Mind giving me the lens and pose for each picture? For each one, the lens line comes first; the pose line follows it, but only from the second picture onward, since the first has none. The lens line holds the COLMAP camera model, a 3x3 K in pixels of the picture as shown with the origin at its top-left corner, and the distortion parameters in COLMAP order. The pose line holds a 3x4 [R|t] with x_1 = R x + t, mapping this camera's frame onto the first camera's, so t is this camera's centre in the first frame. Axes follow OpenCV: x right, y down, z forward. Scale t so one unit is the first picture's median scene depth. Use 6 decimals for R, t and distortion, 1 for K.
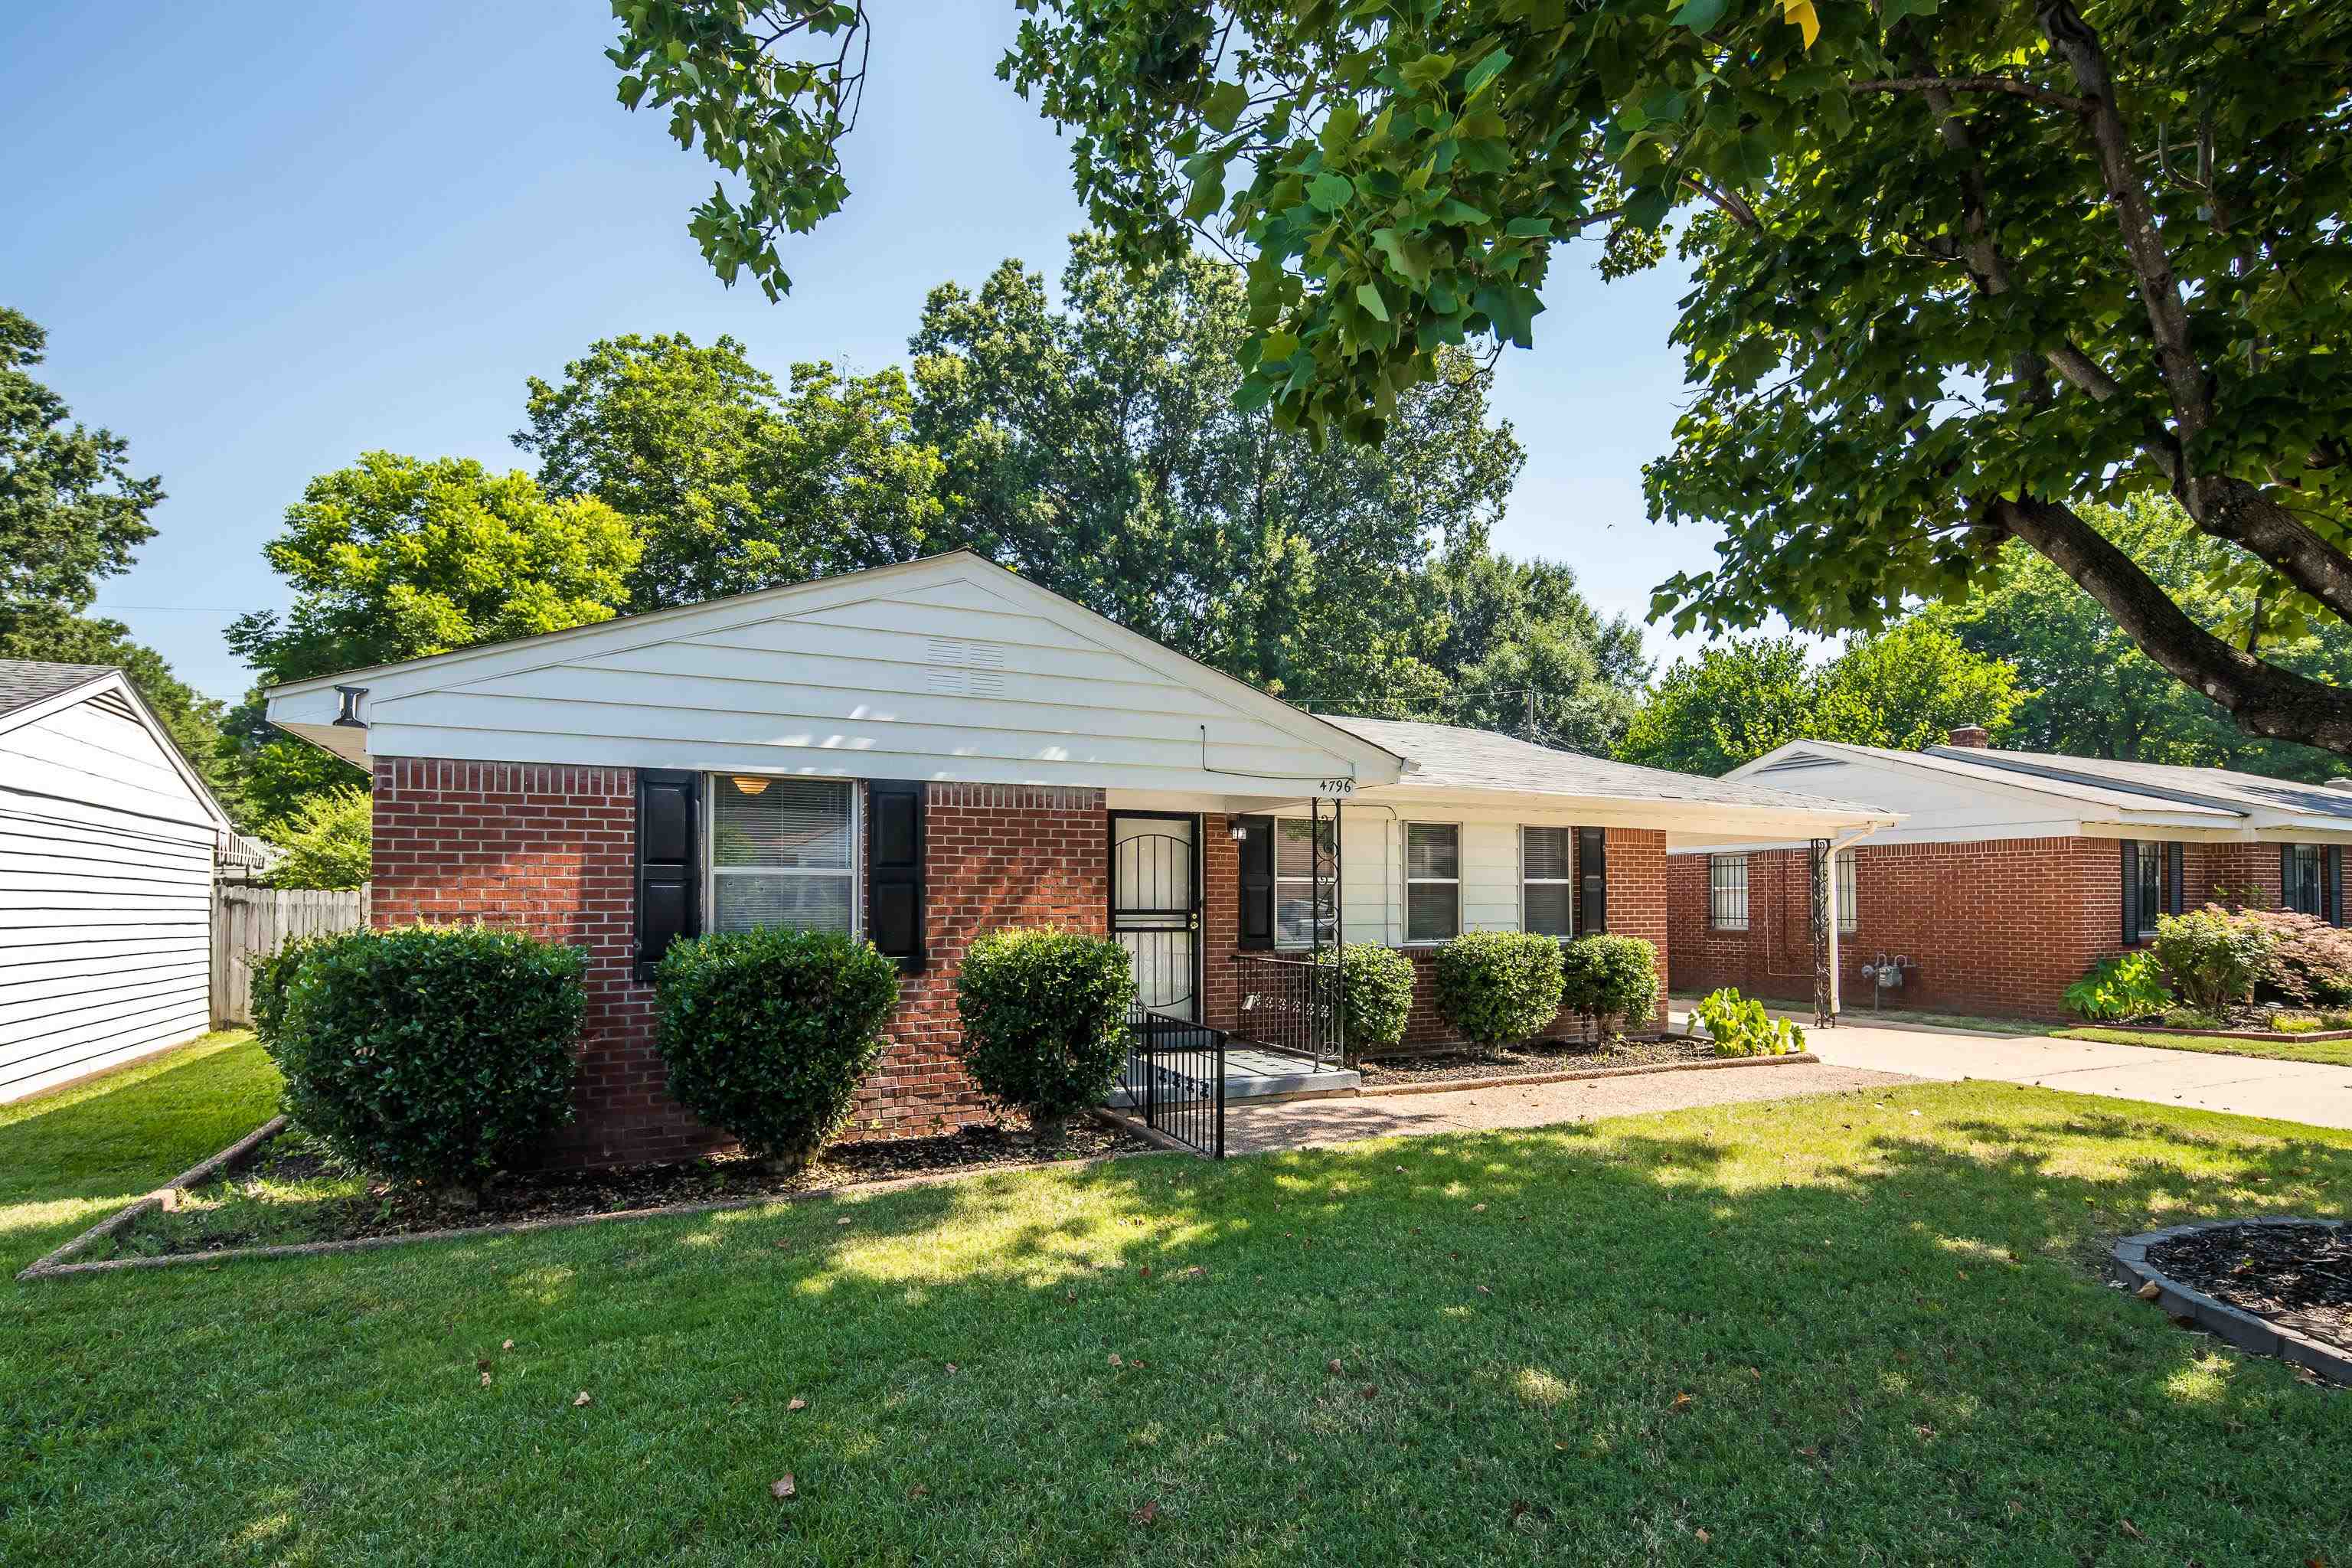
lens RADIAL K [[1189.5, 0, 1182.0], [0, 1189.5, 870.1], [0, 0, 1]] dist [-0.015594, -0.000008]
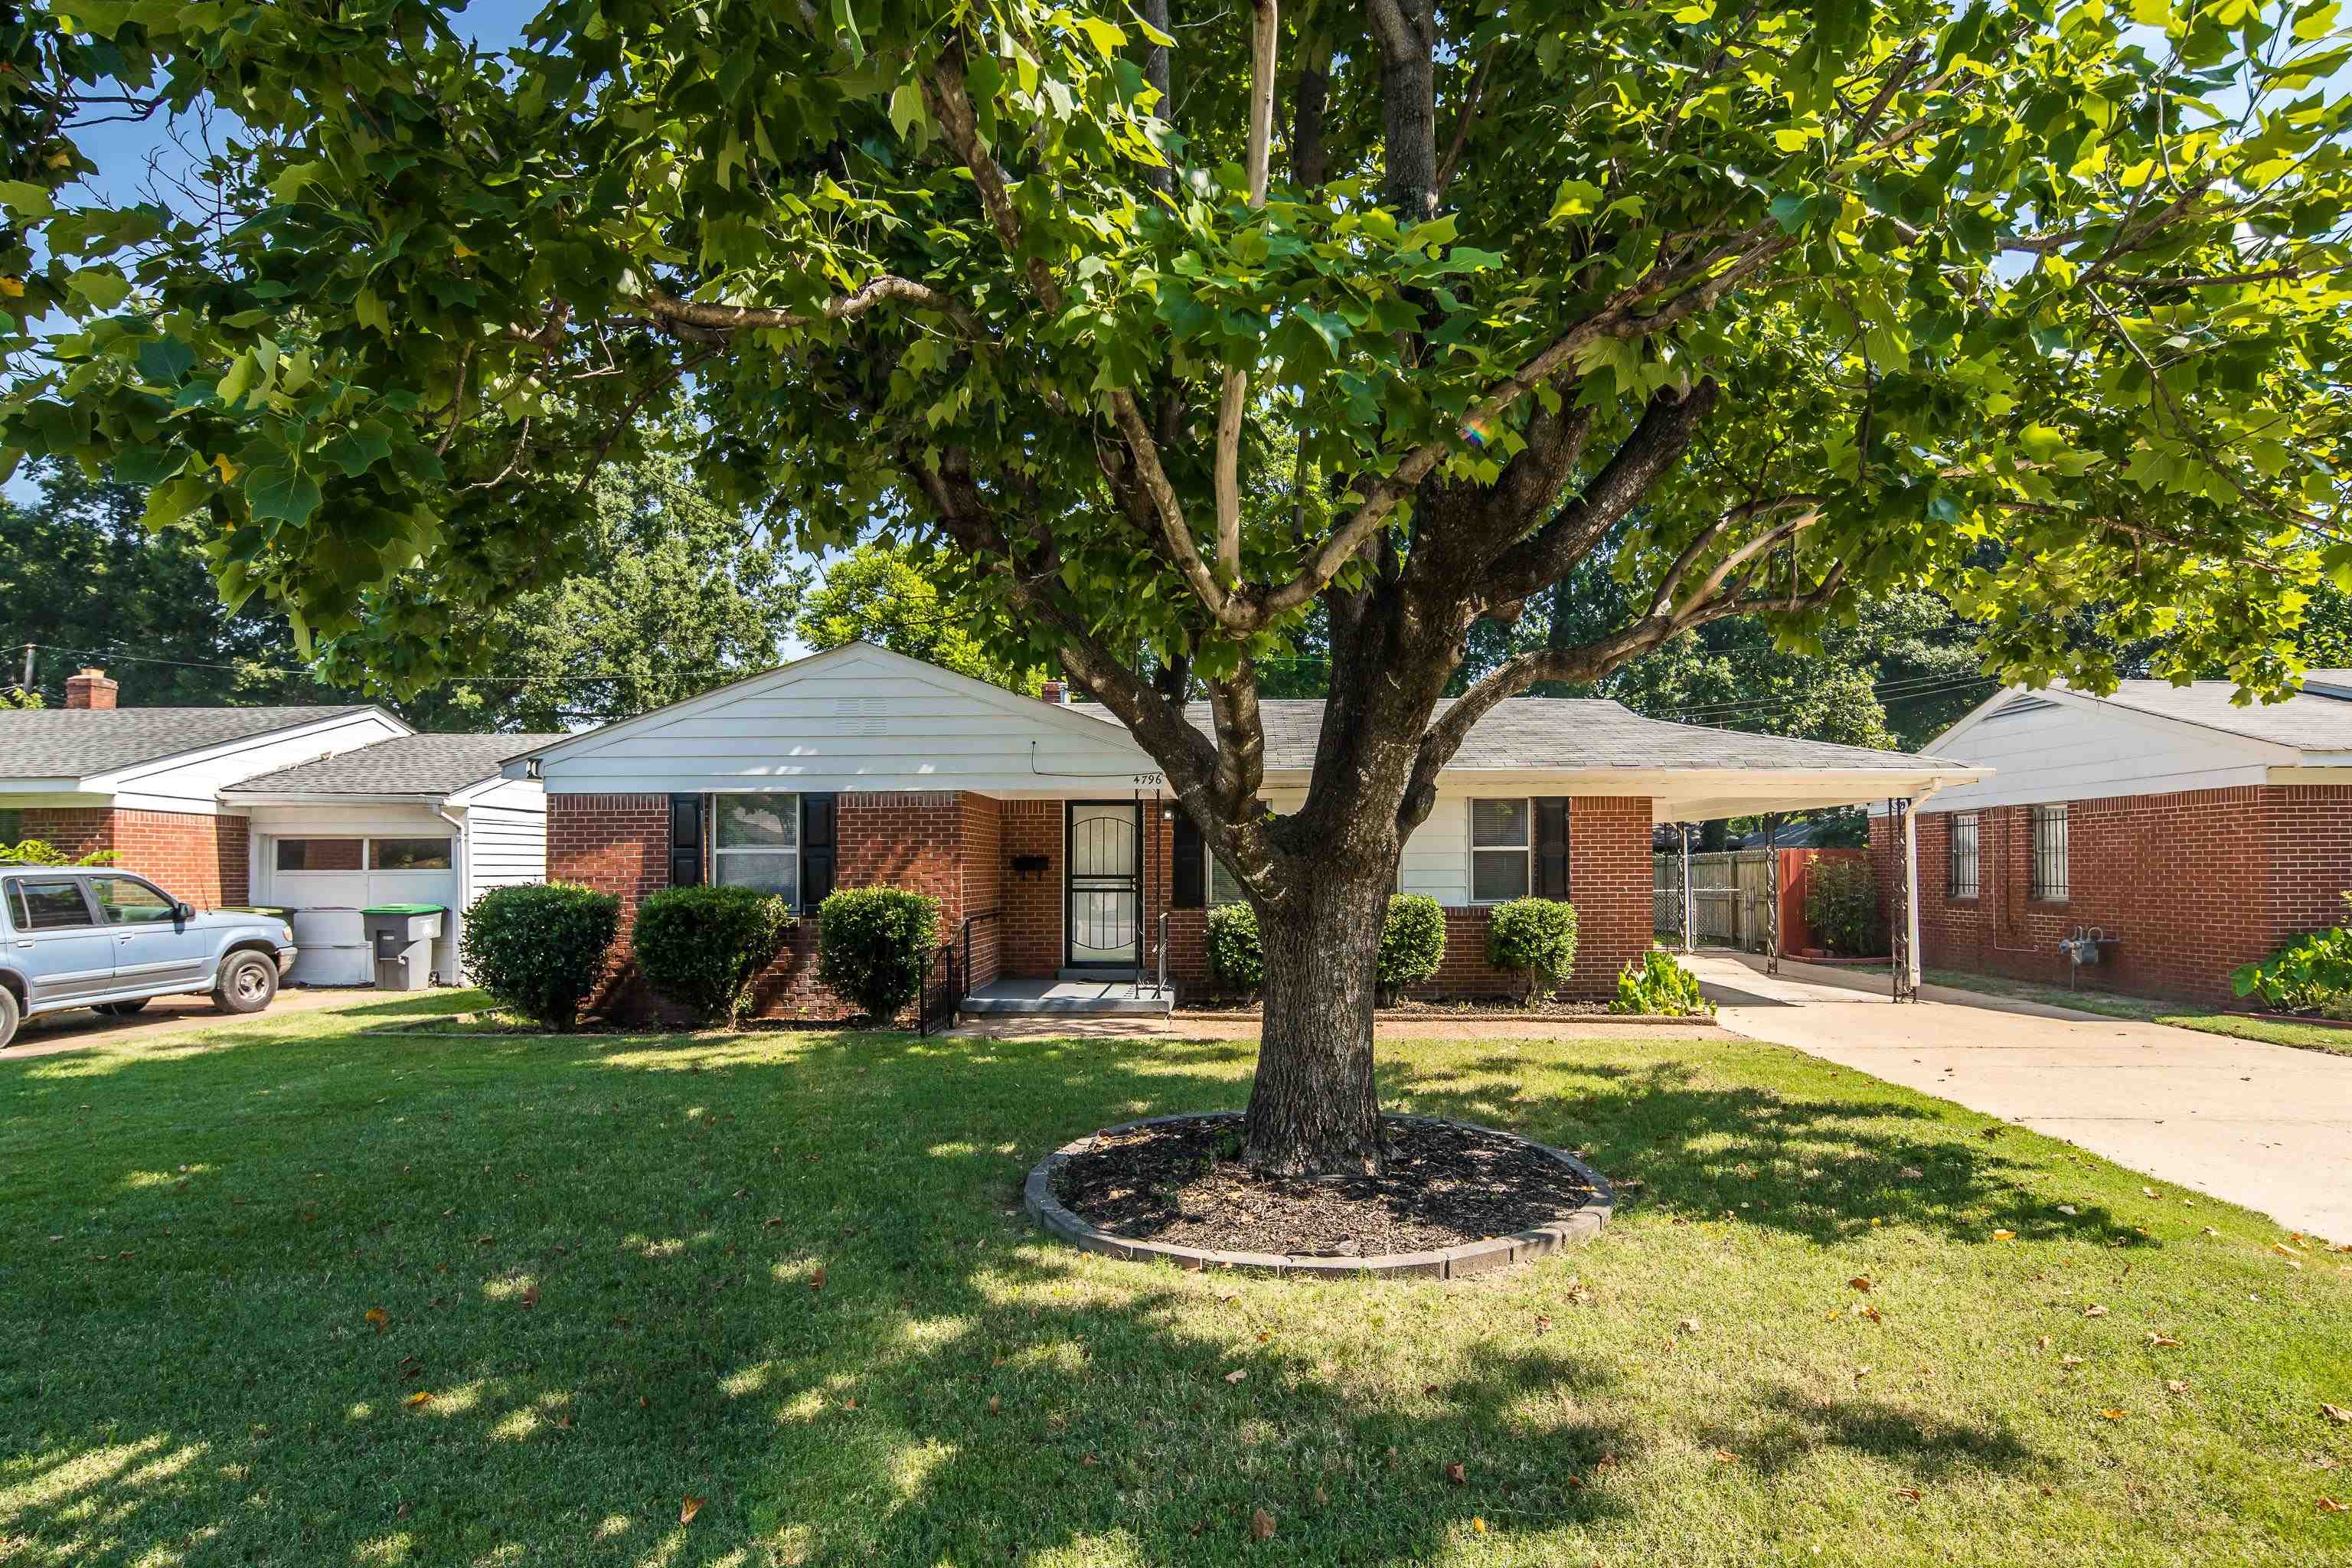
lens RADIAL K [[1189.5, 0, 1182.0], [0, 1189.5, 870.1], [0, 0, 1]] dist [-0.015594, -0.000008]
pose [[0.879579, -0.004996, -0.475727, 0.484045], [0.017099, 0.999631, 0.021117, 0.000939], [0.475446, -0.026708, 0.879340, -0.080024]]
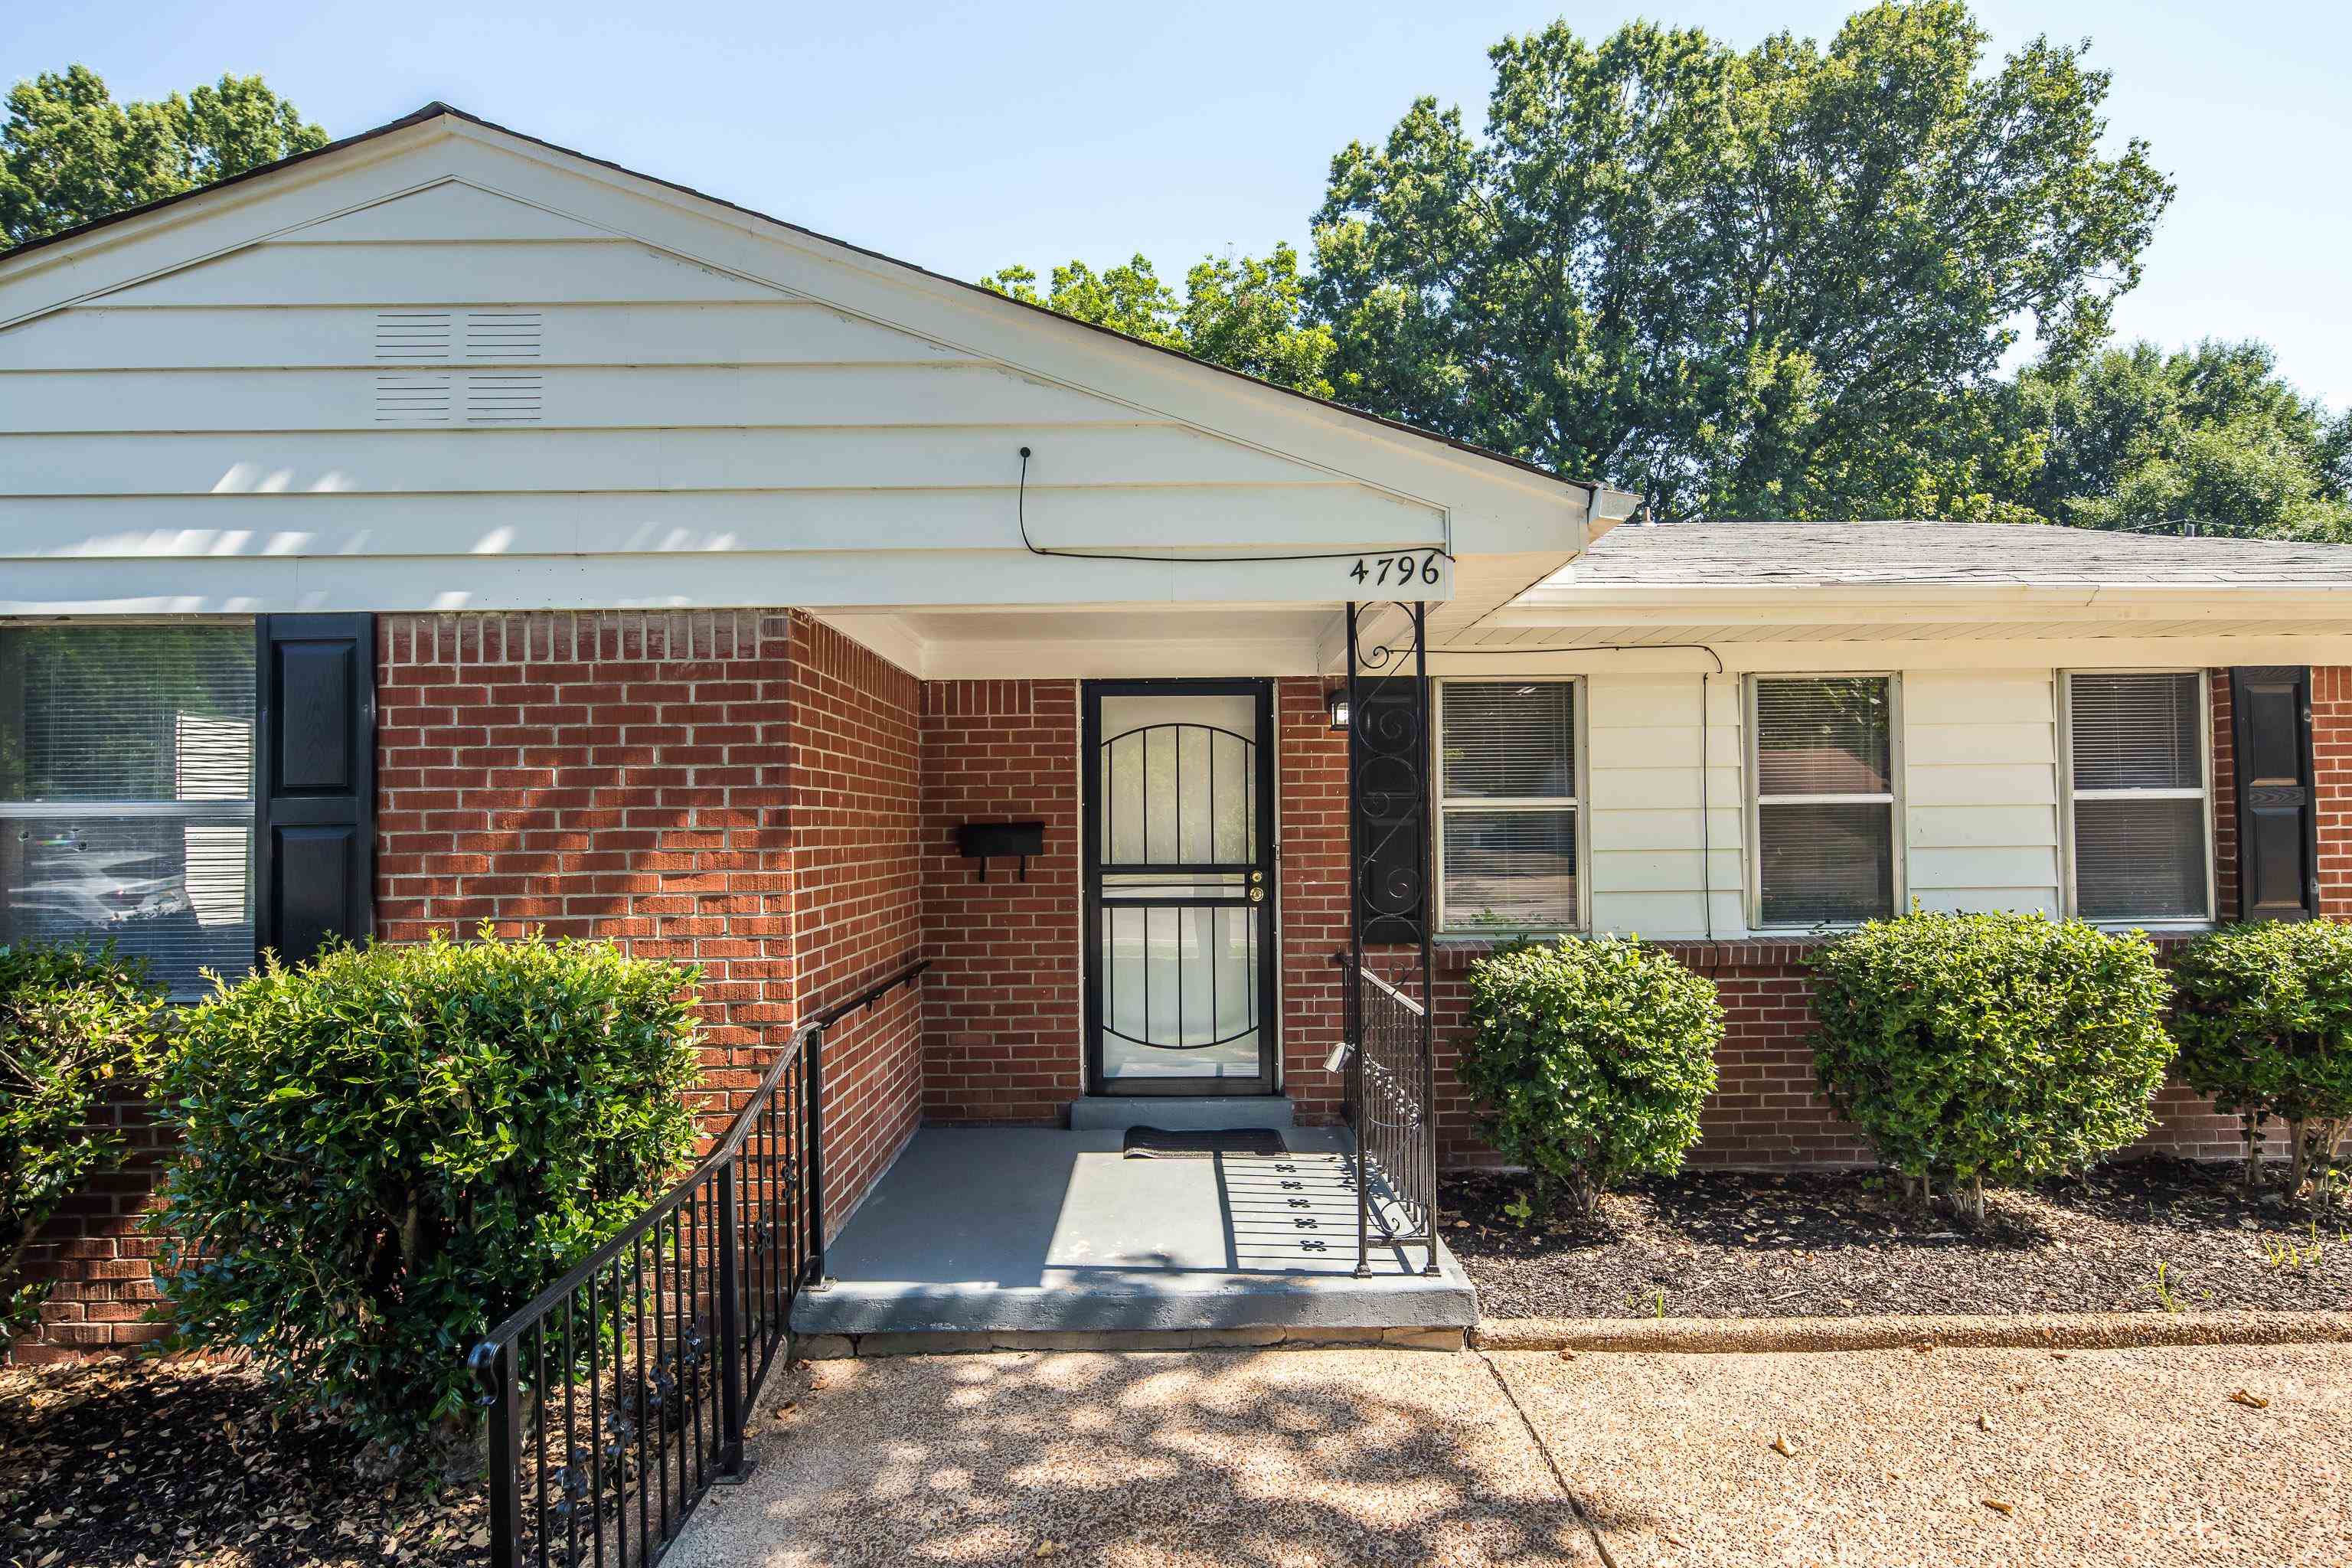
lens RADIAL K [[1177.8, 0, 1166.1], [0, 1177.8, 800.0], [0, 0, 1]] dist [0.016678, -0.013065]
pose [[0.903700, -0.021752, -0.427613, 0.141387], [0.022282, 0.999745, -0.003765, 0.004352], [0.427586, -0.006126, 0.903954, 0.373166]]
